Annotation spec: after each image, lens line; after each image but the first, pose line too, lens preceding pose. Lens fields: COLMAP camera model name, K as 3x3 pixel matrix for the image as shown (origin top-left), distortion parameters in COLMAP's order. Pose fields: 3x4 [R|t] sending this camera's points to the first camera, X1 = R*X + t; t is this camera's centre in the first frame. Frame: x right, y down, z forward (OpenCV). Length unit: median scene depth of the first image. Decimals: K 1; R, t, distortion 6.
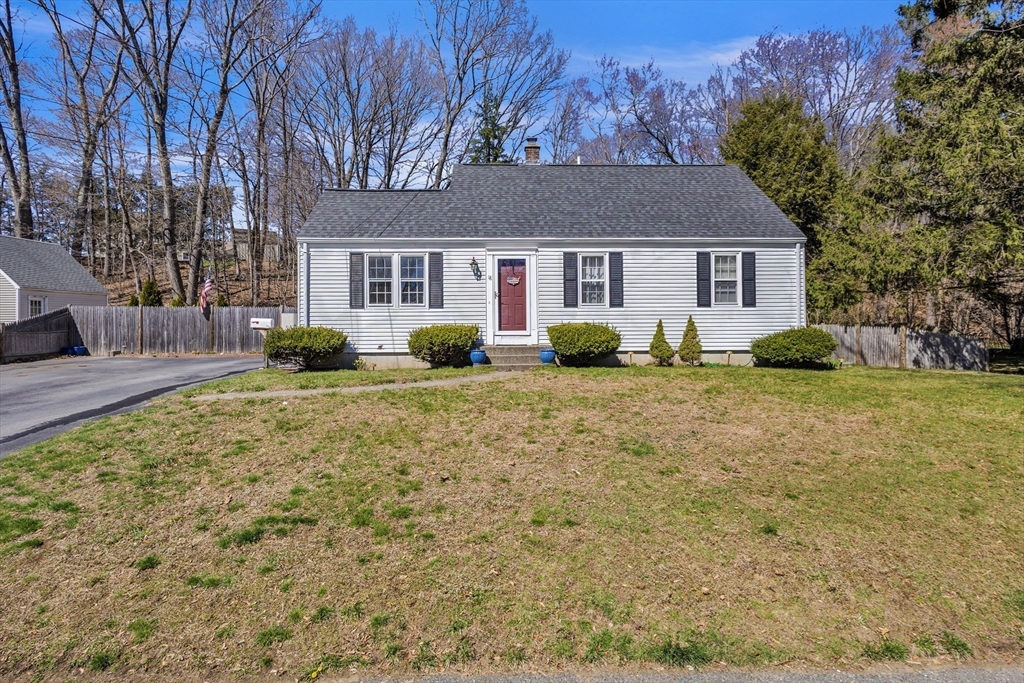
lens RADIAL K [[488.3, 0, 512.0], [0, 488.3, 341.5], [0, 0, 1]] dist [0.001890, 0.000687]
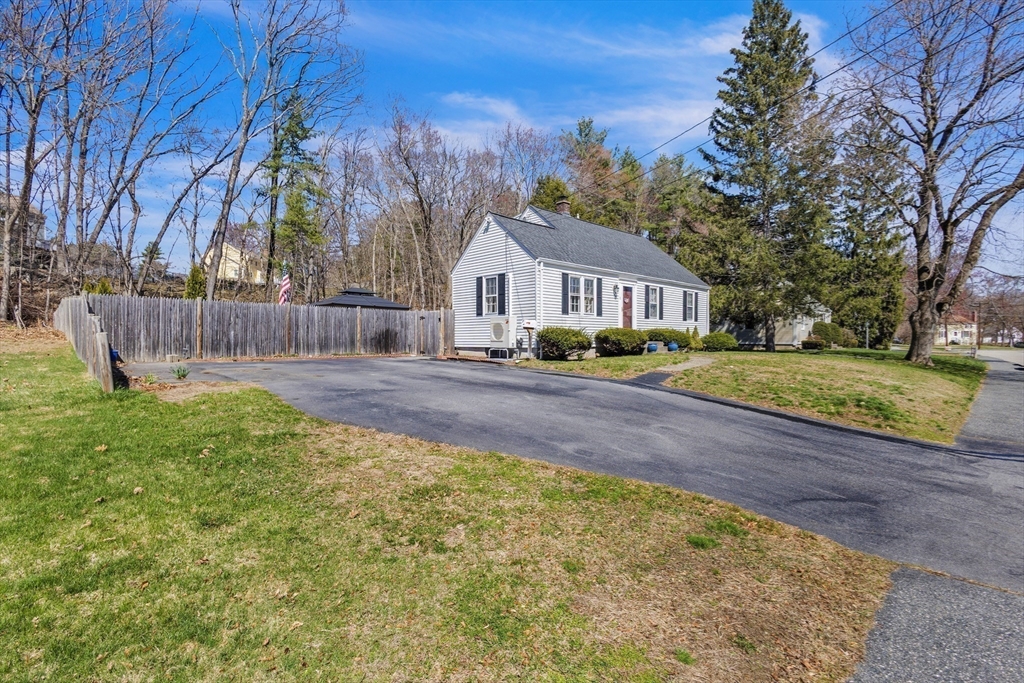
lens RADIAL K [[488.3, 0, 512.0], [0, 488.3, 341.5], [0, 0, 1]] dist [0.001890, 0.000687]
pose [[0.723774, -0.003186, 0.690030, -1.346808], [0.015714, 0.999806, -0.011867, 0.020456], [-0.689858, 0.019432, 0.723684, 0.126257]]
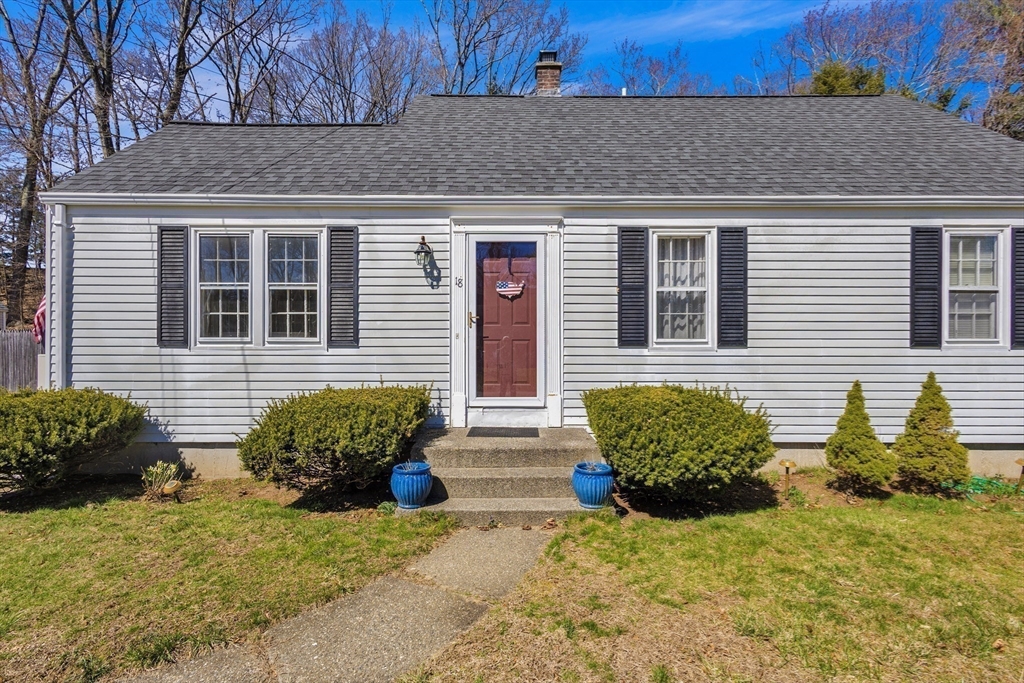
lens RADIAL K [[482.1, 0, 509.7], [0, 482.1, 363.0], [0, 0, 1]] dist [0.002177, 0.000190]
pose [[0.999743, 0.007214, -0.021515, 0.013217], [-0.006920, 0.999882, 0.013687, -0.060237], [0.021611, -0.013534, 0.999675, 0.541143]]
